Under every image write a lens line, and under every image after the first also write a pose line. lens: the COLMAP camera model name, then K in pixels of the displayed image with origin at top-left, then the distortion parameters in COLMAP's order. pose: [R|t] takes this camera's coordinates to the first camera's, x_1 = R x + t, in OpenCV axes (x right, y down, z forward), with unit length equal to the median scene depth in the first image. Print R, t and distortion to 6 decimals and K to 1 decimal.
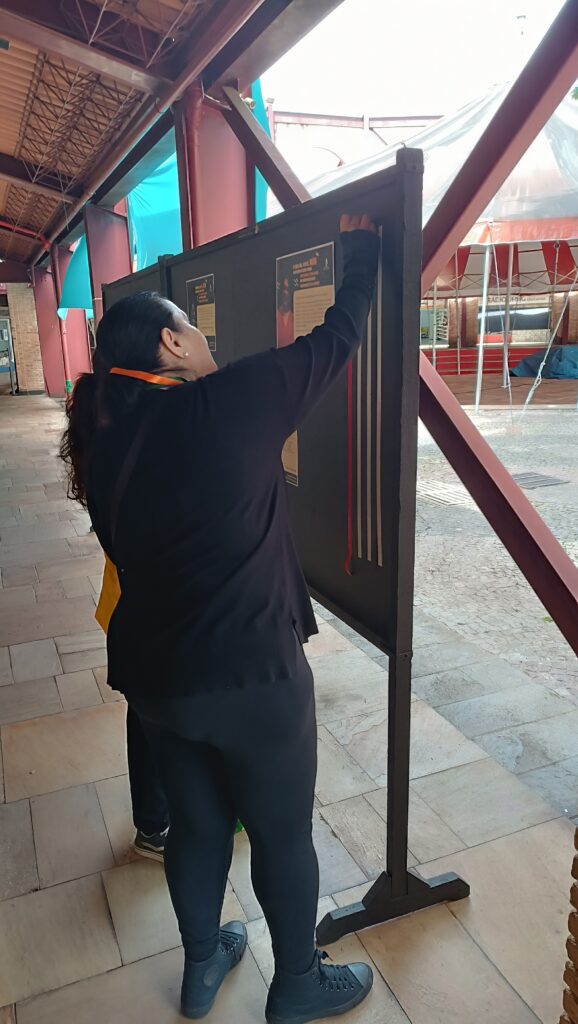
lens RADIAL K [[738.4, 0, 287.1], [0, 738.4, 513.6], [0, 0, 1]] dist [0.030273, -0.005016]
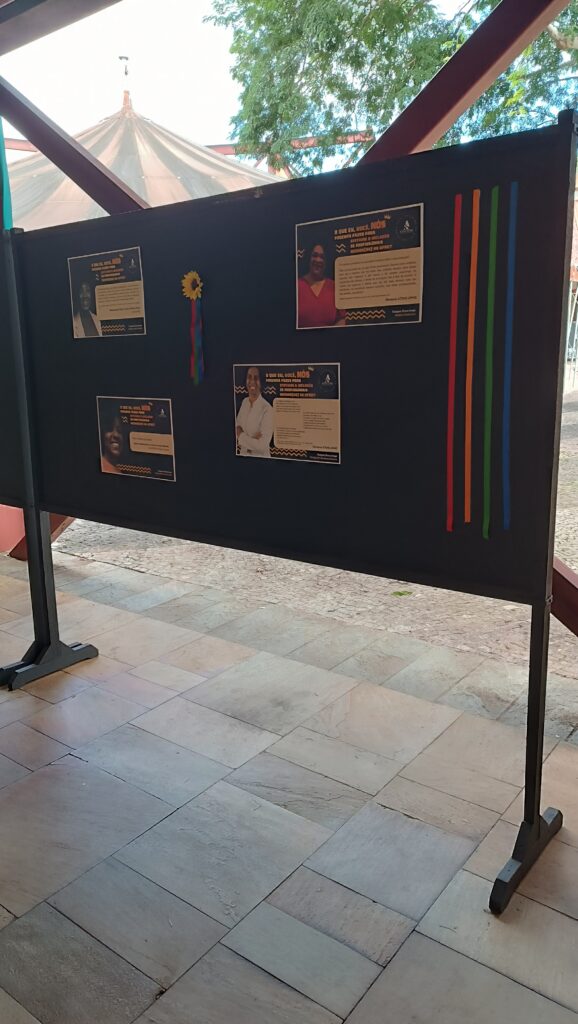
lens RADIAL K [[738.4, 0, 292.5], [0, 738.4, 514.5], [0, 0, 1]] dist [0.030273, -0.005016]
pose [[0.865030, -0.101290, 0.491389, -0.330726], [0.120537, 0.992680, -0.007569, 0.017988], [-0.487025, 0.065778, 0.870908, 0.131062]]
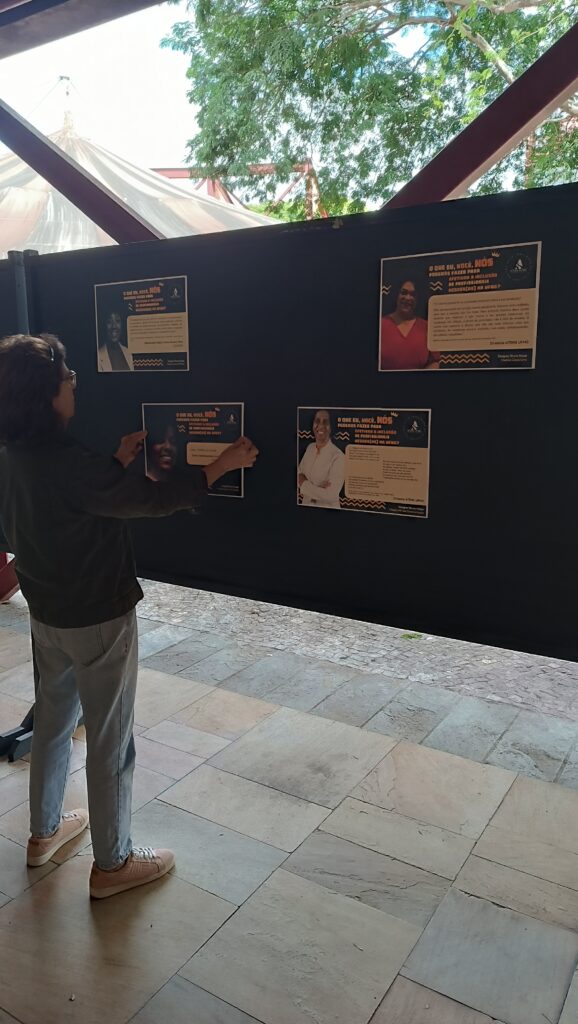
lens RADIAL K [[738.4, 0, 291.8], [0, 738.4, 510.8], [0, 0, 1]] dist [0.030273, -0.005016]
pose [[0.814613, -0.085067, 0.573732, -0.395951], [0.124188, 0.991827, -0.029272, -0.025387], [-0.566553, 0.095096, 0.818520, 0.241389]]
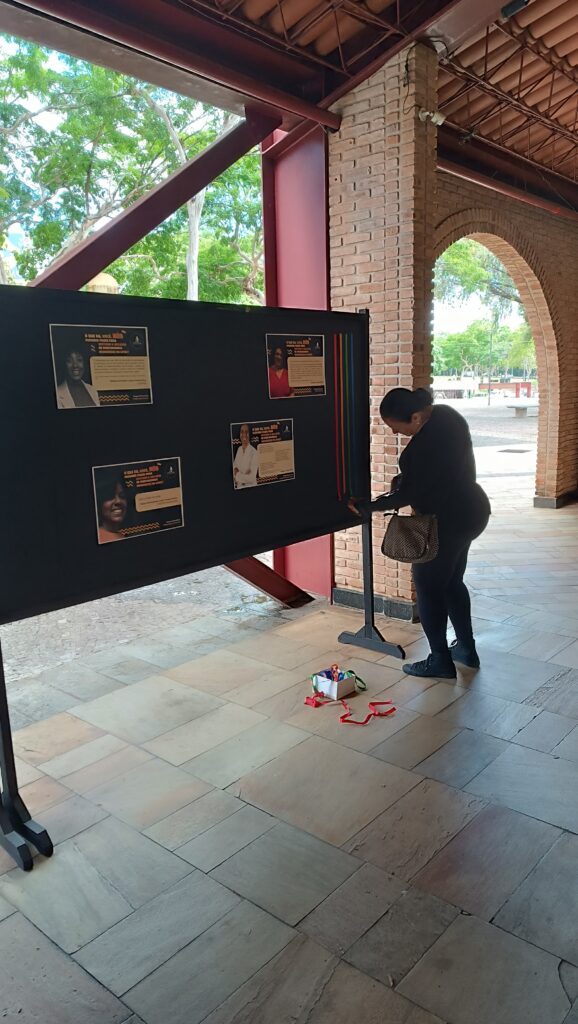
lens RADIAL K [[738.4, 0, 296.5], [0, 738.4, 514.4], [0, 0, 1]] dist [0.030273, -0.005016]
pose [[-0.458322, -0.118659, 0.880830, -0.890246], [0.254507, 0.932025, 0.257983, -0.238343], [-0.851568, 0.342416, -0.396968, 1.060108]]
